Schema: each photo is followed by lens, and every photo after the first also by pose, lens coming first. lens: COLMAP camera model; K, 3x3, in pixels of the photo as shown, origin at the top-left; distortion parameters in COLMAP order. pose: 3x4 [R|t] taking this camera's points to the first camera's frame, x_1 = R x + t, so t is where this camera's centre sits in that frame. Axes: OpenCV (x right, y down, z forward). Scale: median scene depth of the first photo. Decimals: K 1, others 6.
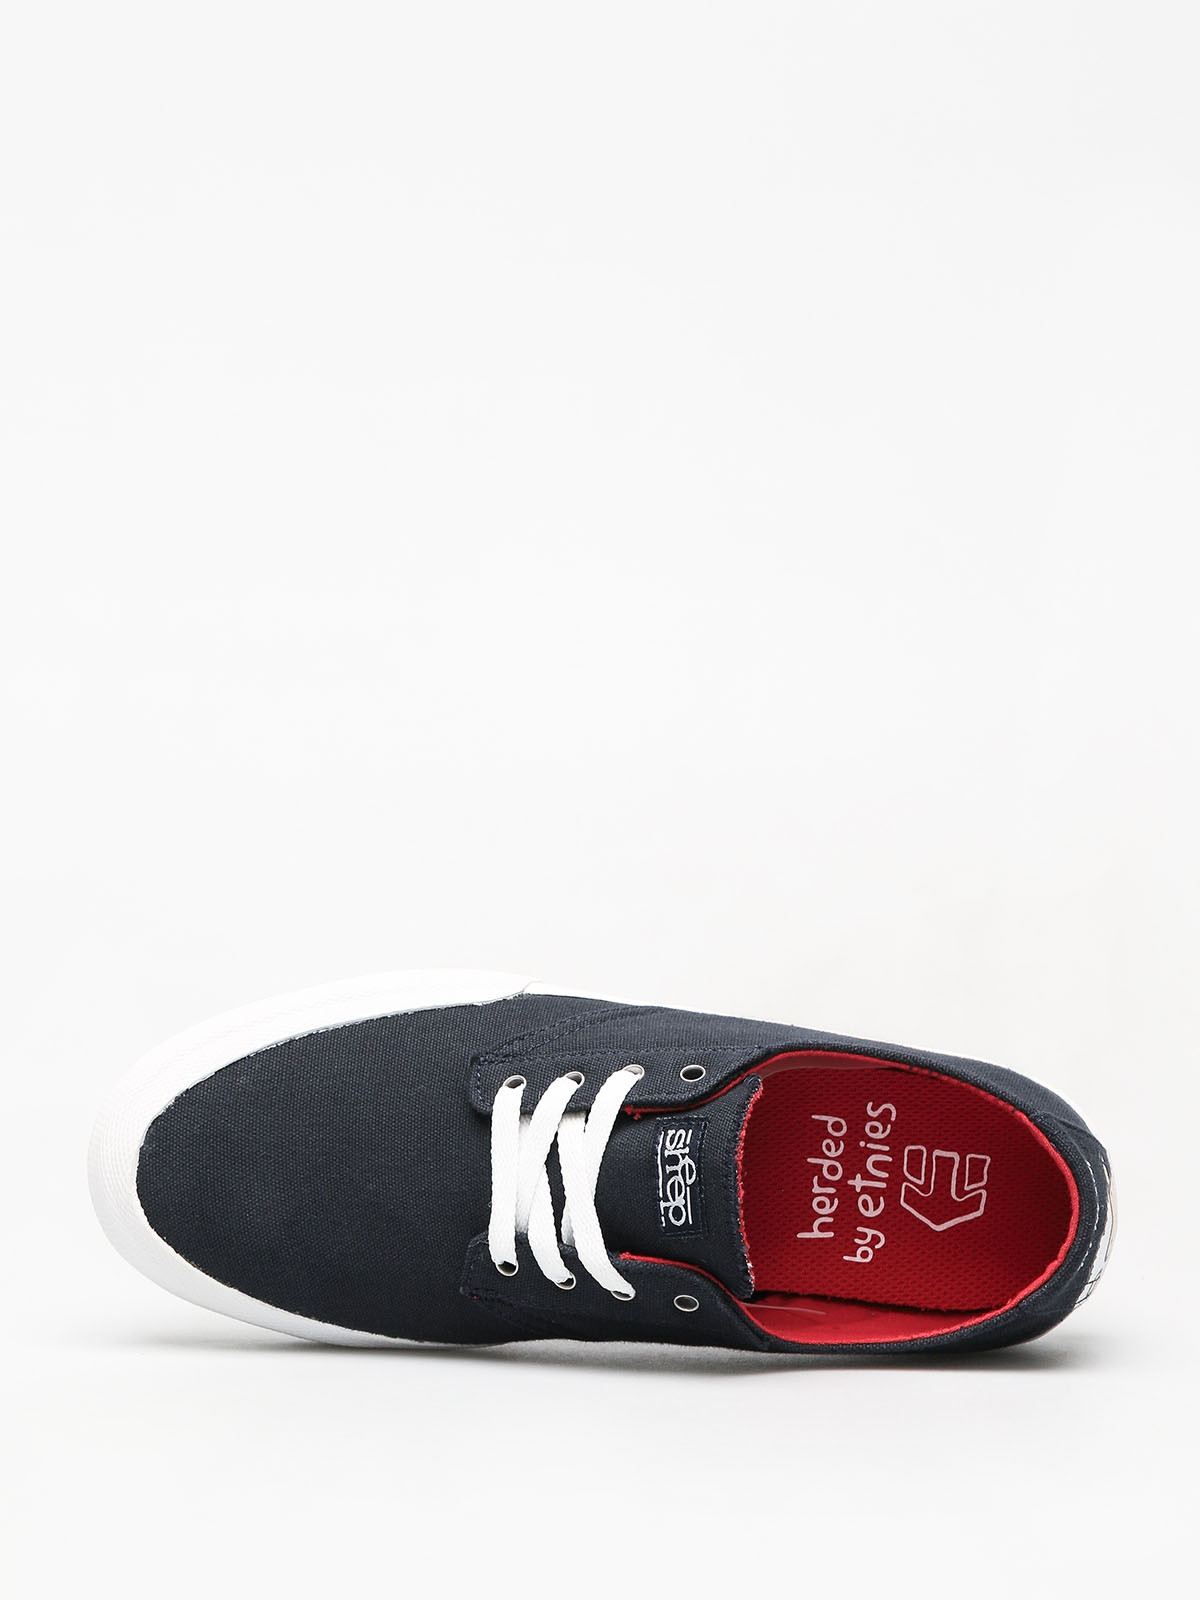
lens RADIAL K [[6500.9, 0, 600.0], [0, 6500.9, 800.9], [0, 0, 1]] dist [0.214895, 0.000000]
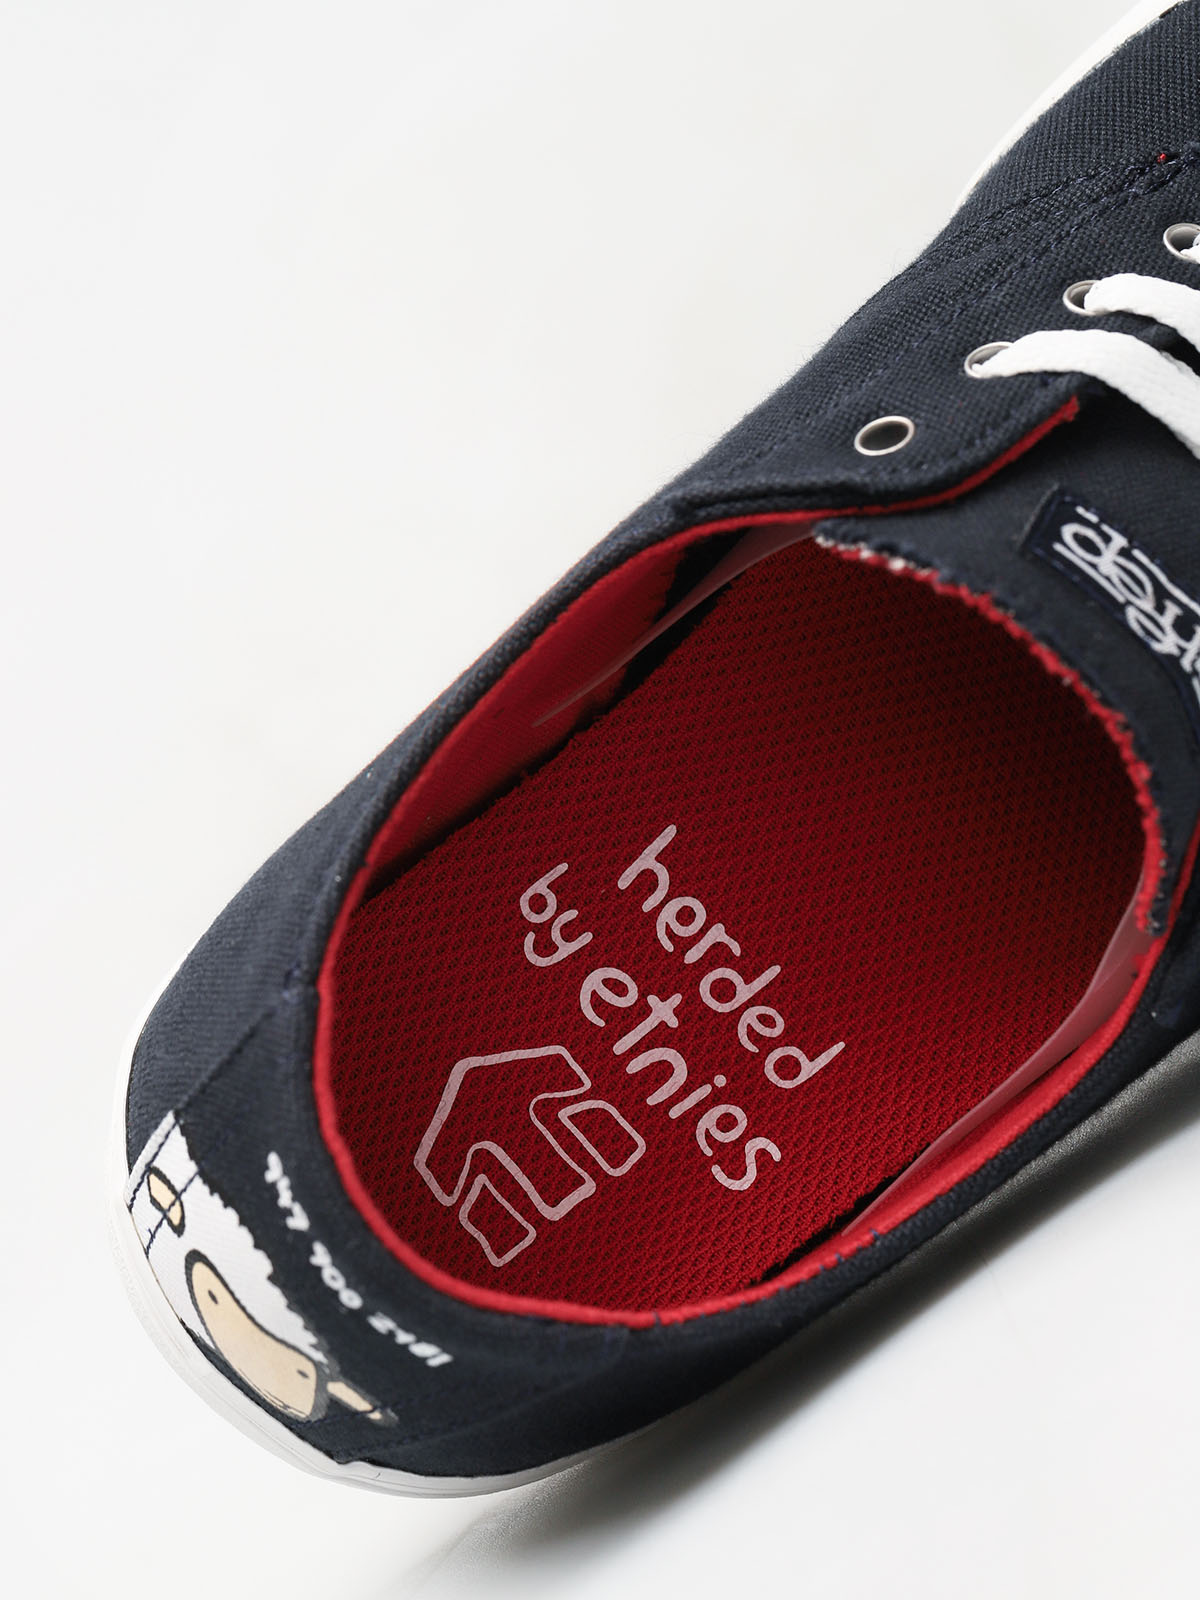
lens RADIAL K [[6500.9, 0, 600.8], [0, 6500.9, 801.2], [0, 0, 1]] dist [0.214895, 0.000000]
pose [[-0.680873, 0.689244, -0.247699, 0.140227], [-0.714726, -0.699140, 0.019215, 0.063110], [-0.159932, 0.190120, 0.968647, 0.578308]]
